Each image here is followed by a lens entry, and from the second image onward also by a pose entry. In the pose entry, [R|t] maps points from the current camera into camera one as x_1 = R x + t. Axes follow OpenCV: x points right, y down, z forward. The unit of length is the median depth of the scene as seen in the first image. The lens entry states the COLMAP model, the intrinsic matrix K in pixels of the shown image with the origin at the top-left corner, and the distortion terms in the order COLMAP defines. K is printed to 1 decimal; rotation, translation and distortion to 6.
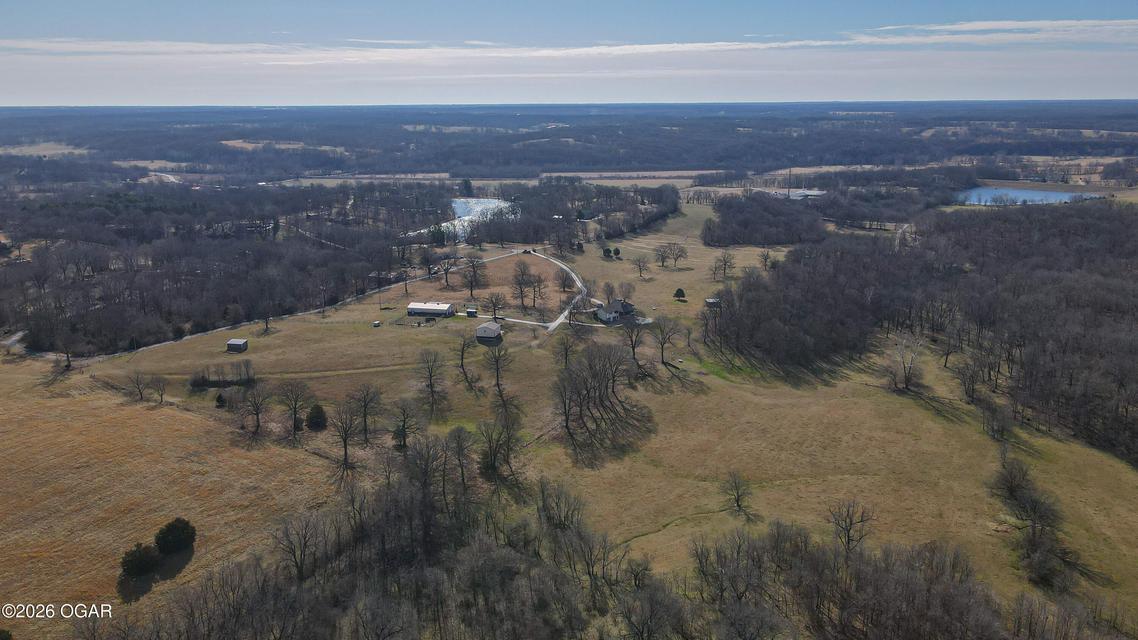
lens RADIAL K [[831.8, 0, 566.6], [0, 831.8, 321.0], [0, 0, 1]] dist [0.003253, 0.026119]
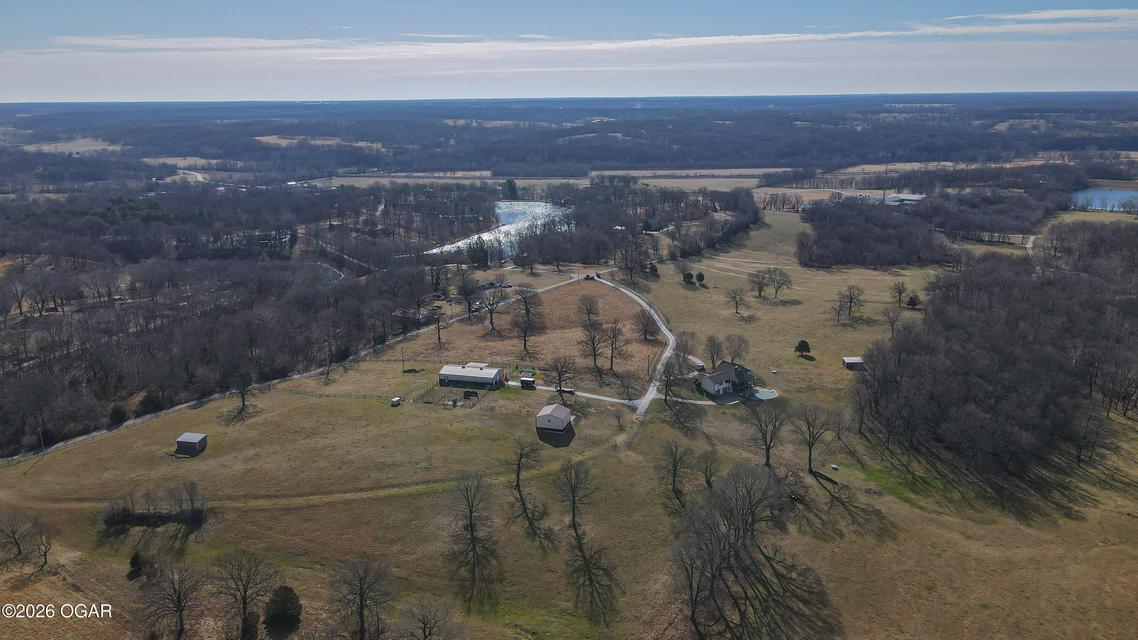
lens RADIAL K [[831.8, 0, 566.6], [0, 831.8, 321.0], [0, 0, 1]] dist [0.003253, 0.026119]
pose [[0.998894, 0.008650, -0.046214, -0.020204], [-0.008328, 0.999940, 0.007163, -0.029102], [0.046273, -0.006770, 0.998906, 0.120178]]
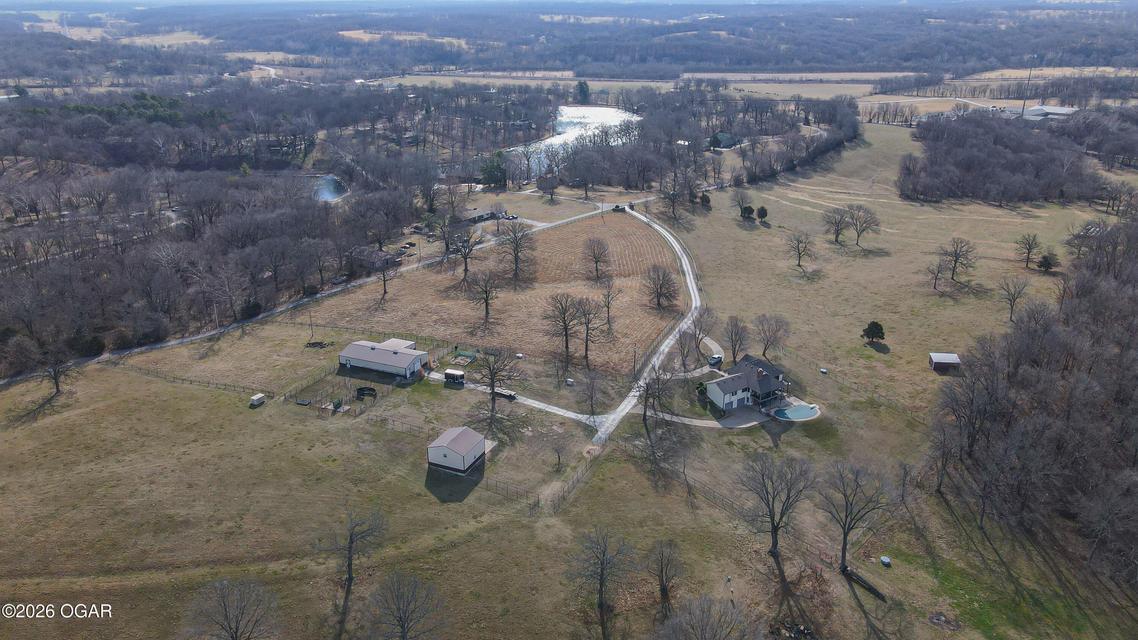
lens RADIAL K [[831.8, 0, 566.6], [0, 831.8, 321.0], [0, 0, 1]] dist [0.003253, 0.026119]
pose [[0.984356, 0.064675, -0.163891, 0.014630], [-0.044788, 0.991487, 0.122260, -0.046212], [0.170403, -0.113007, 0.978873, 0.220192]]
